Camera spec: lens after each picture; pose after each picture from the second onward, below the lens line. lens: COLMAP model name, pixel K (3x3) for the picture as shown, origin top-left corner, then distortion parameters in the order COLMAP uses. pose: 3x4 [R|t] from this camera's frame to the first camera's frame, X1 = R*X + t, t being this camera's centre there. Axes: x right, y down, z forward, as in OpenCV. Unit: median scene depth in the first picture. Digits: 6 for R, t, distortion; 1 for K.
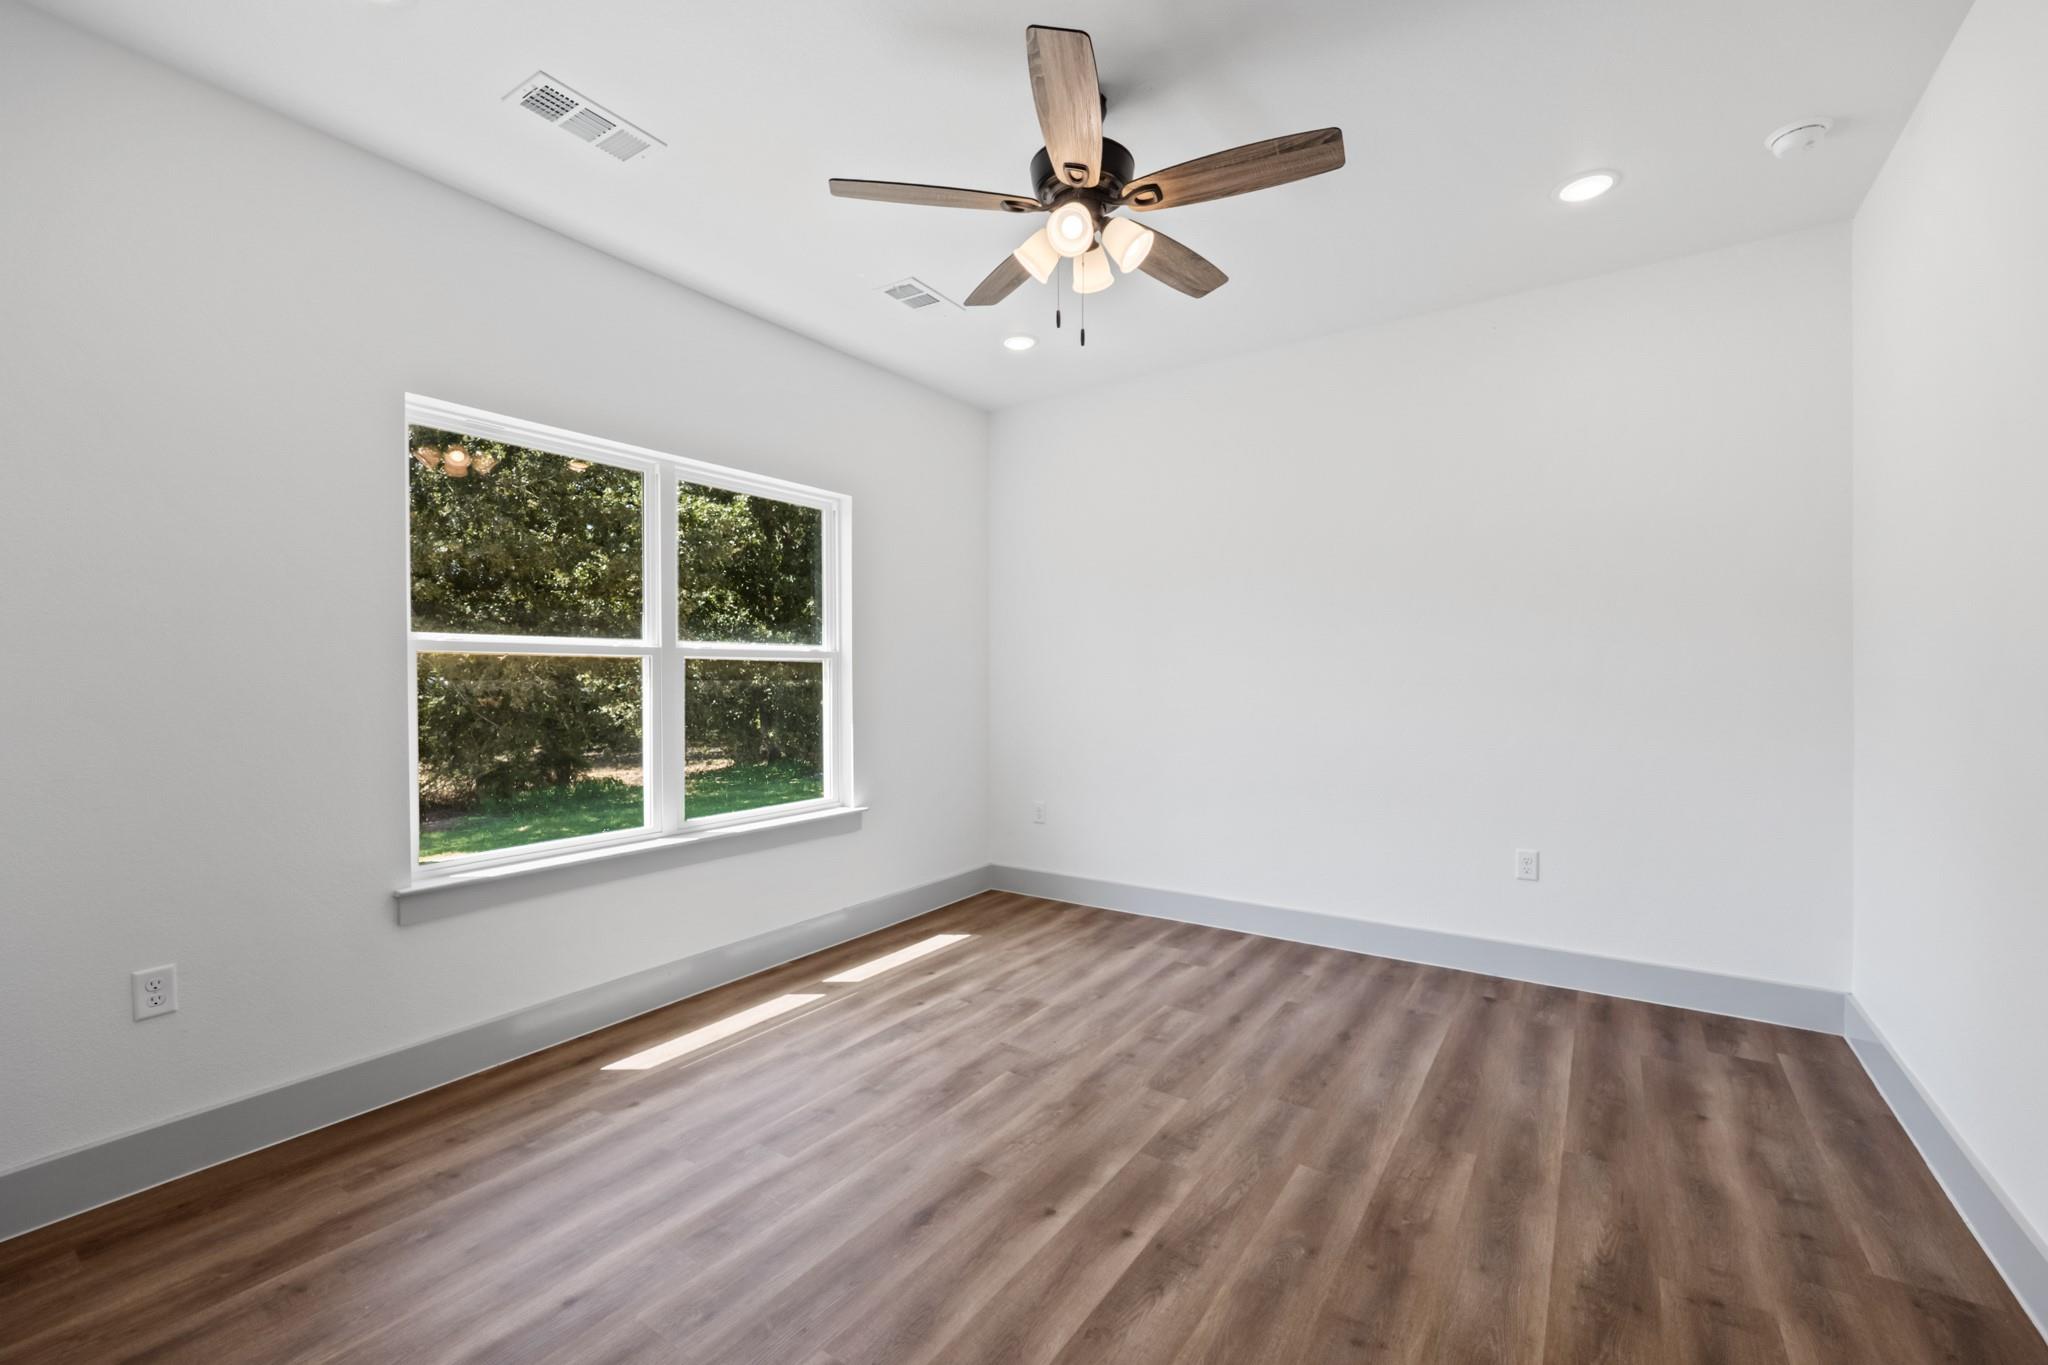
lens RADIAL K [[821.7, 0, 1030.4], [0, 821.7, 677.4], [0, 0, 1]] dist [-0.002335, -0.000214]
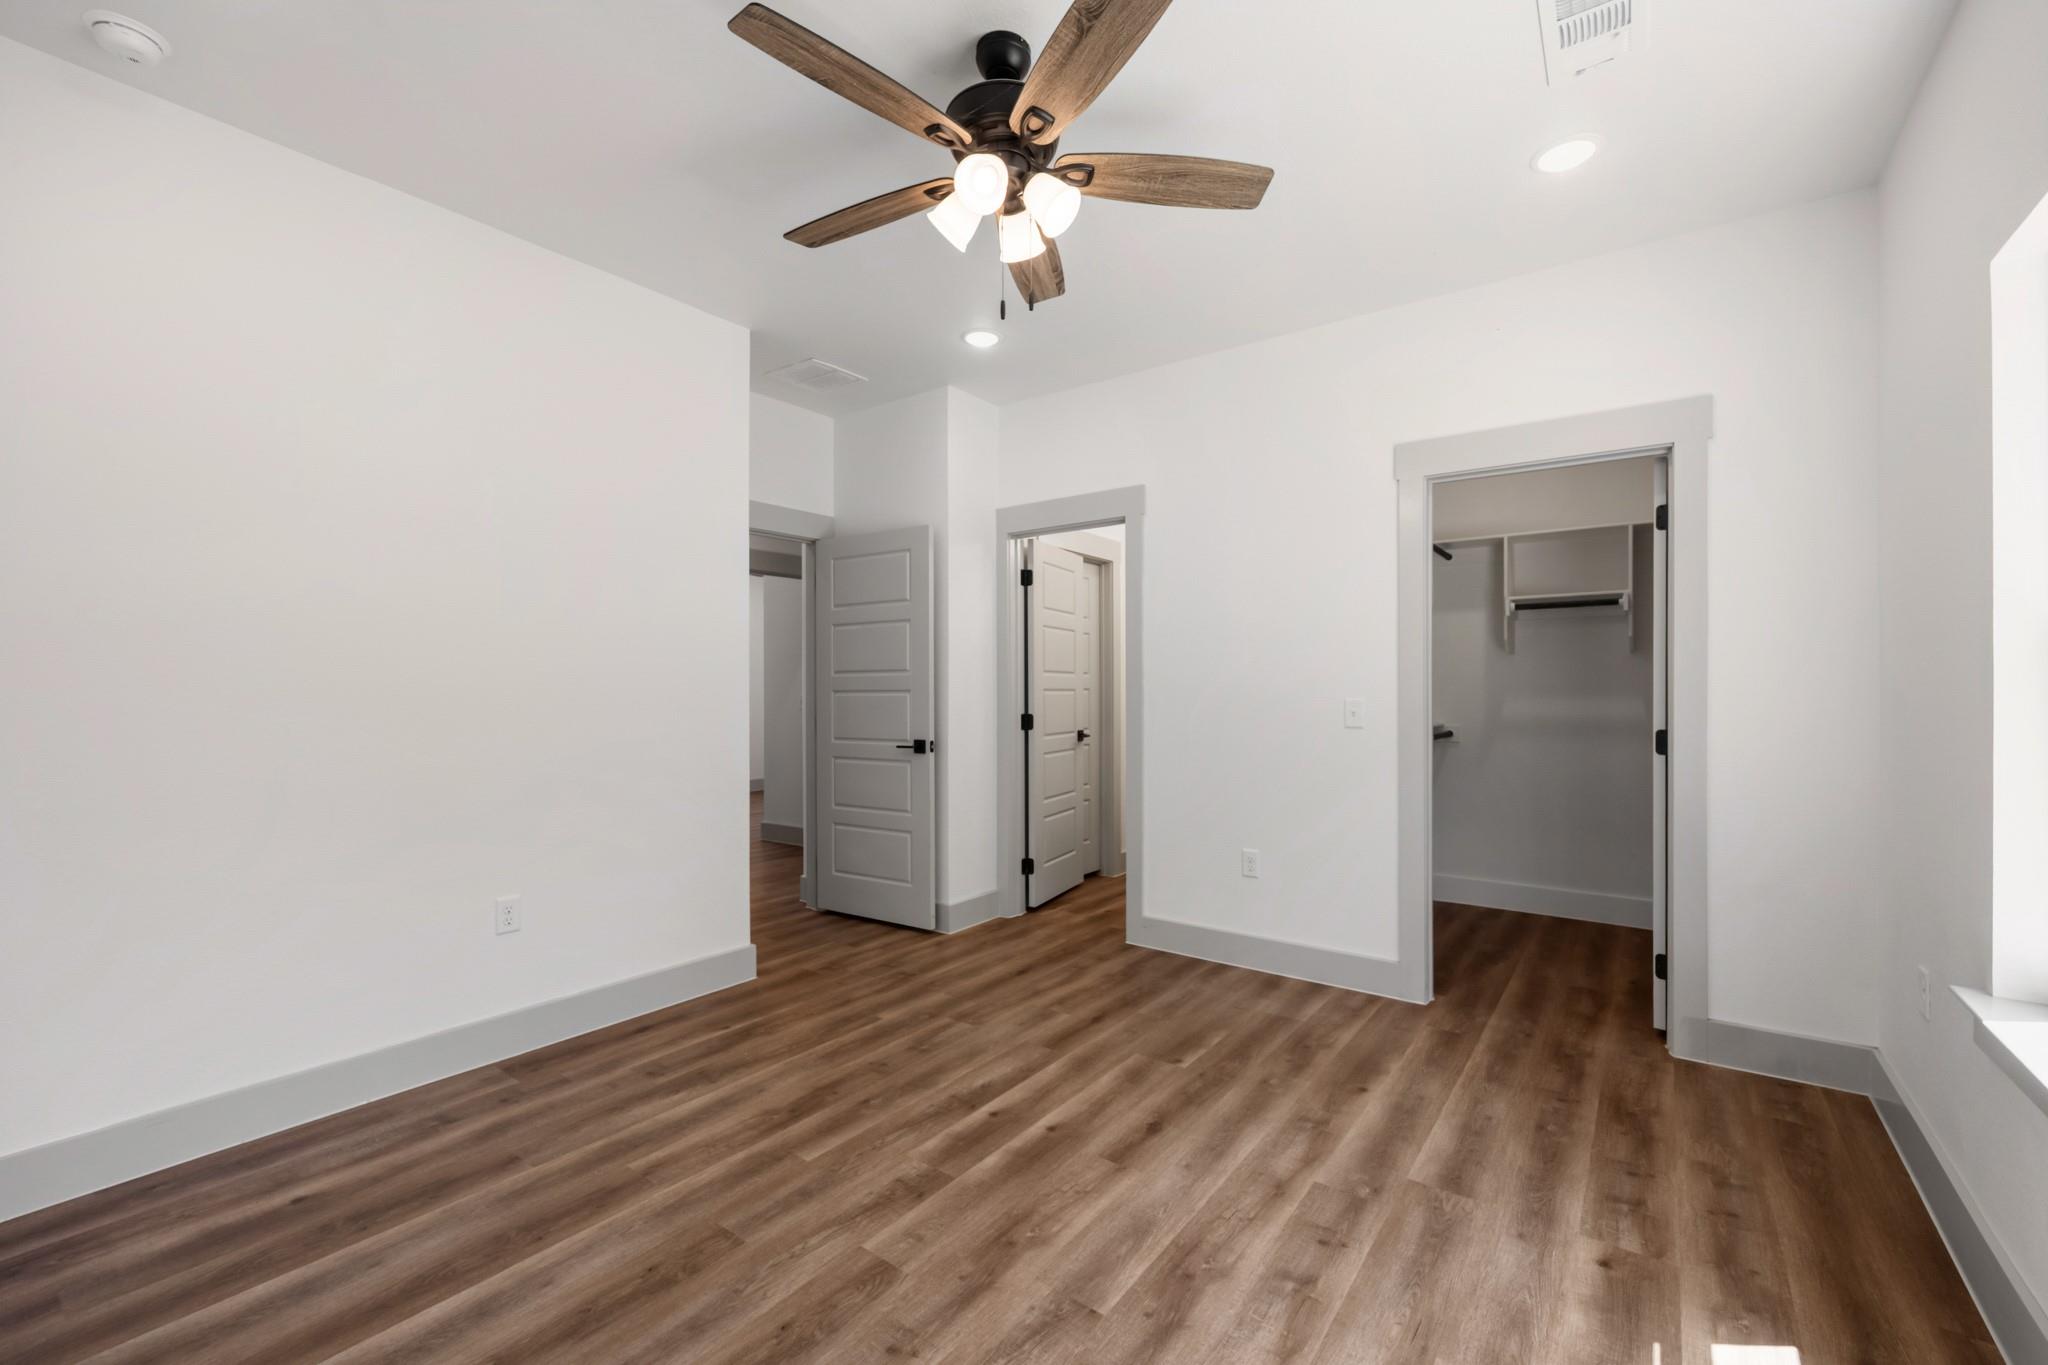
lens RADIAL K [[821.7, 0, 1030.4], [0, 821.7, 677.4], [0, 0, 1]] dist [-0.002335, -0.000214]
pose [[-0.999021, 0.008851, 0.043343, -0.003686], [0.008272, 0.999875, -0.013499, -0.001964], [-0.043457, -0.013127, -0.998969, 2.034287]]
